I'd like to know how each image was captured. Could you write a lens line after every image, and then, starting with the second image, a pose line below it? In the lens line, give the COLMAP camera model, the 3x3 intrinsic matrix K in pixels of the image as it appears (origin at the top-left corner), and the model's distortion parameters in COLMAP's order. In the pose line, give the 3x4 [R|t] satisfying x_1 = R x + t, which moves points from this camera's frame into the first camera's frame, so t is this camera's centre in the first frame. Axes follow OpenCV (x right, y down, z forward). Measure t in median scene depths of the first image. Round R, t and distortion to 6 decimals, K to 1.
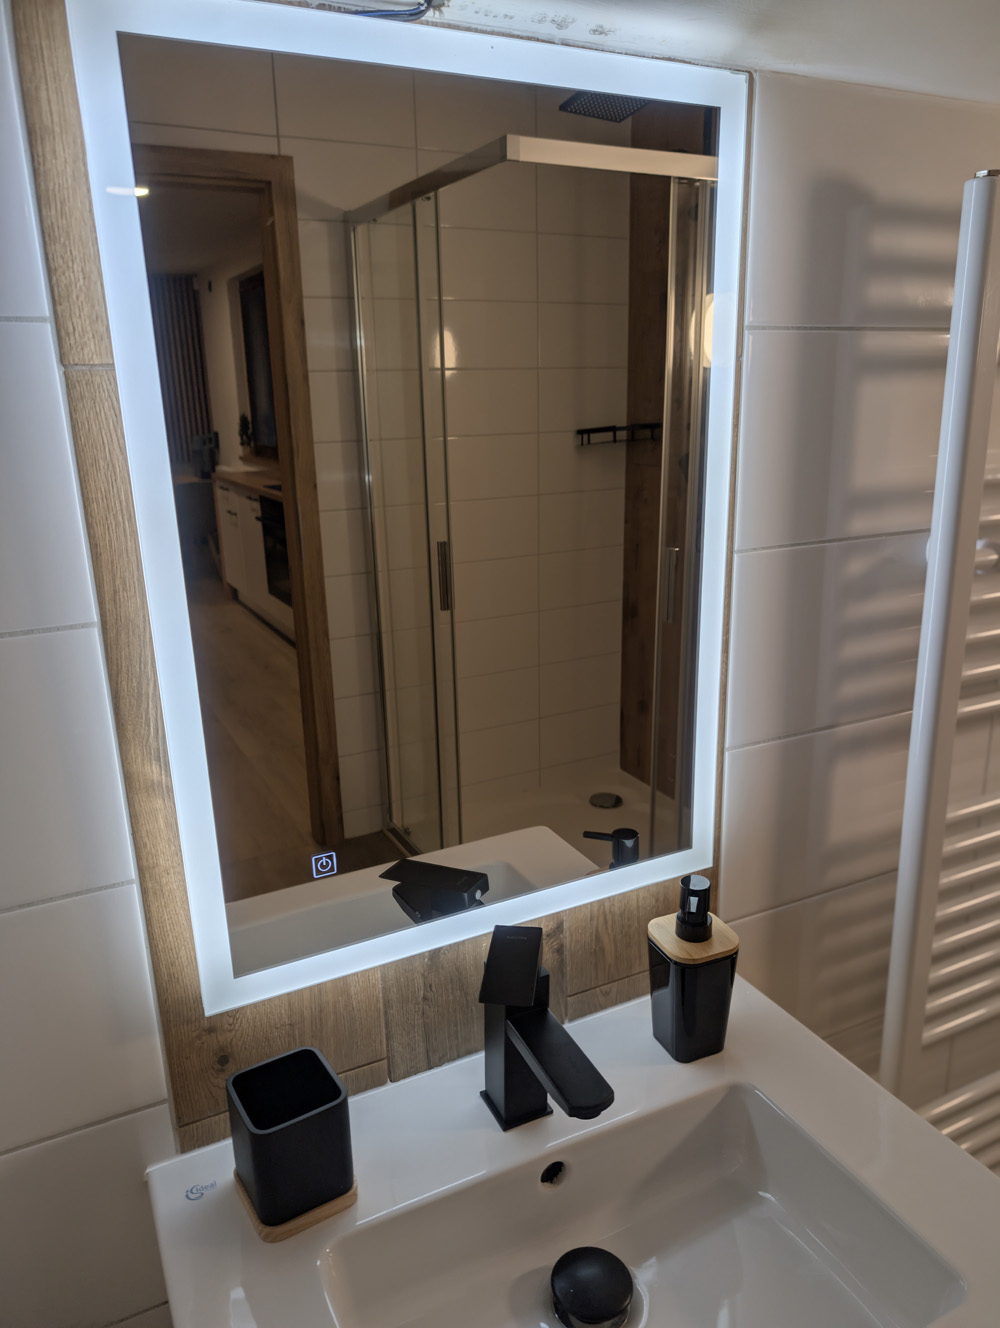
lens RADIAL K [[953.5, 0, 497.3], [0, 953.5, 670.9], [0, 0, 1]] dist [0.007769, 0.000811]
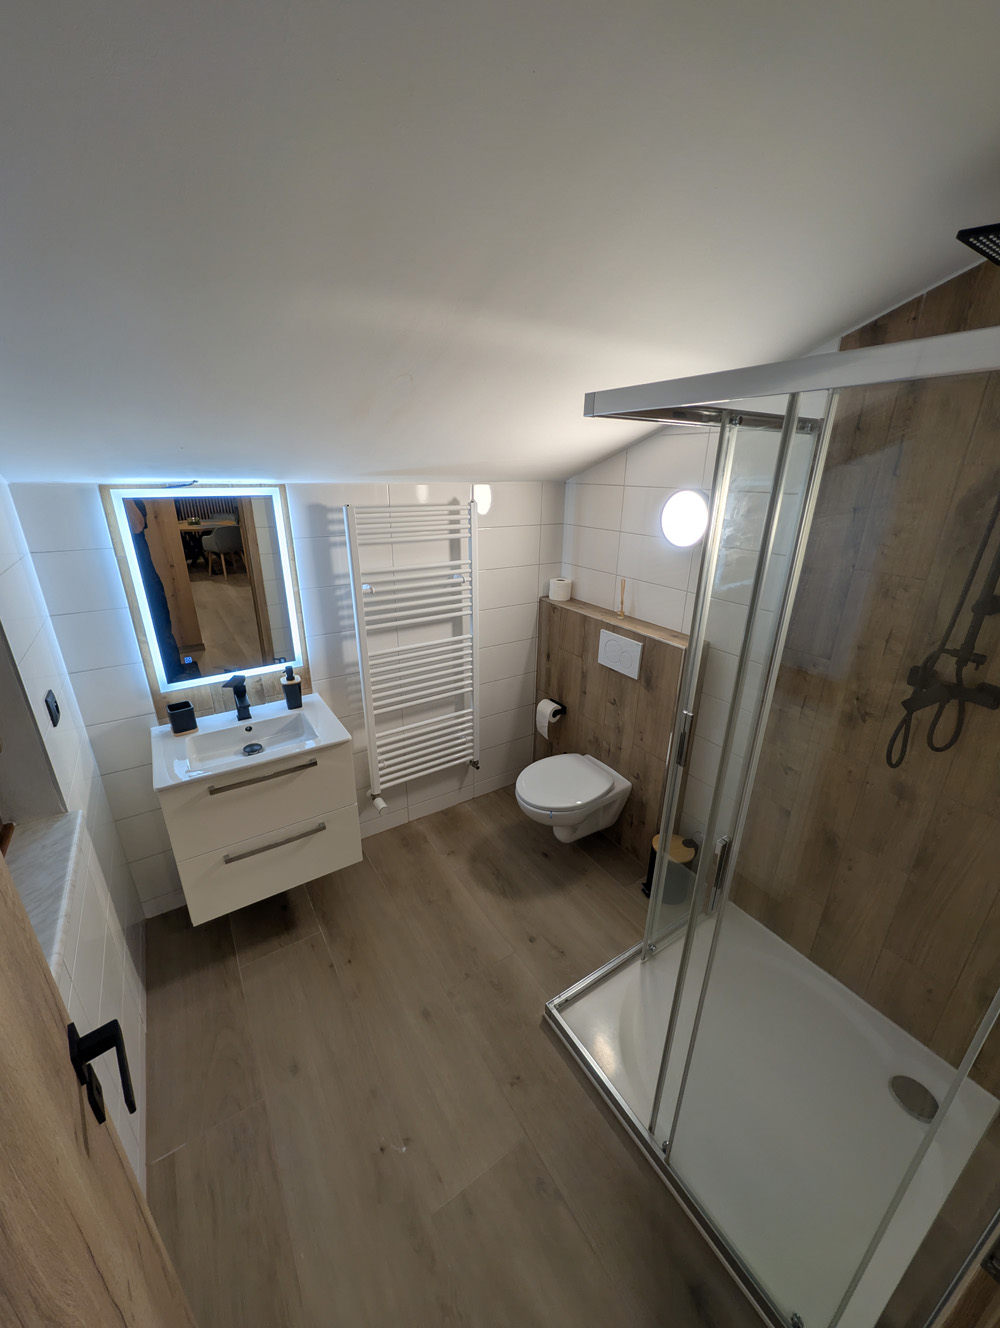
lens RADIAL K [[509.8, 0, 498.1], [0, 509.8, 656.0], [0, 0, 1]] dist [0.001510, 0.000815]
pose [[0.992587, -0.011626, 0.120975, 0.979862], [0.003858, 0.997926, 0.064248, 0.031931], [-0.121471, -0.063305, 0.990574, -1.573982]]
